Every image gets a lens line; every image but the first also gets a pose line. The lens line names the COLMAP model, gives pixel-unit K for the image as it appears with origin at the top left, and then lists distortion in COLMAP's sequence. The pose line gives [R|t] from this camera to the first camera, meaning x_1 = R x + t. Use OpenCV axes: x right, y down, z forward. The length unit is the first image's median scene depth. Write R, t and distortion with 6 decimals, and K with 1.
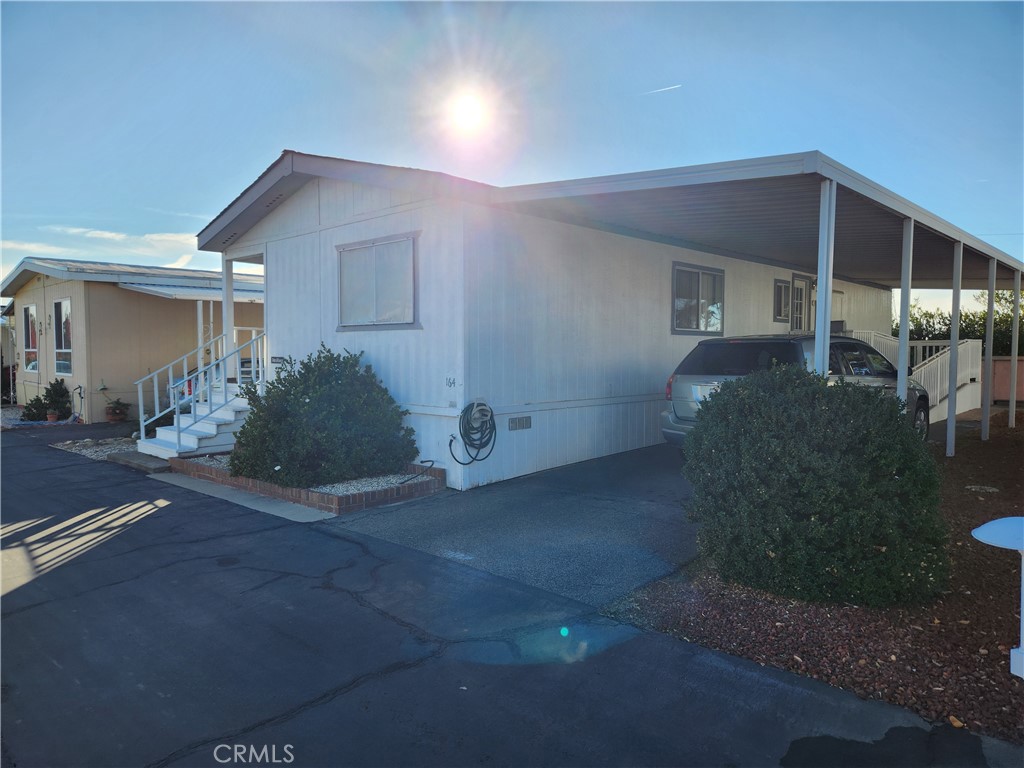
lens RADIAL K [[691.3, 0, 510.9], [0, 691.3, 381.6], [0, 0, 1]] dist [0.060062, -0.013053]
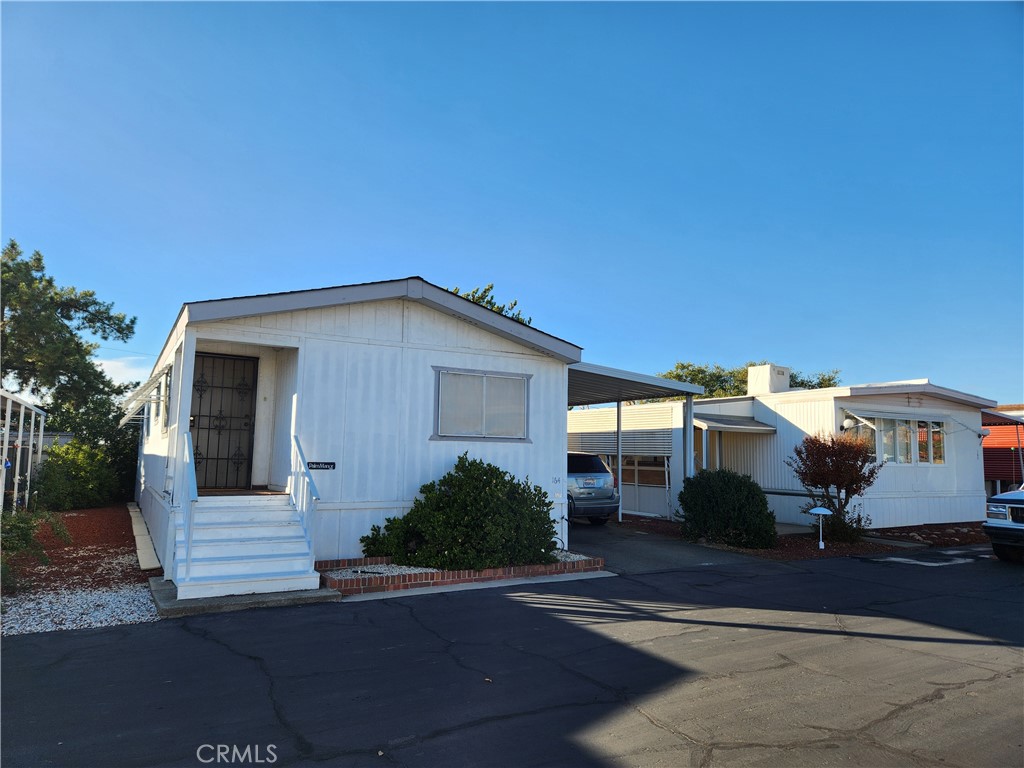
lens RADIAL K [[691.3, 0, 513.3], [0, 691.3, 387.4], [0, 0, 1]] dist [0.060062, -0.013053]
pose [[0.268565, 0.098845, 0.958177, -1.412855], [0.019858, 0.993942, -0.108101, -0.034844], [-0.963057, 0.048059, 0.264976, 0.609287]]
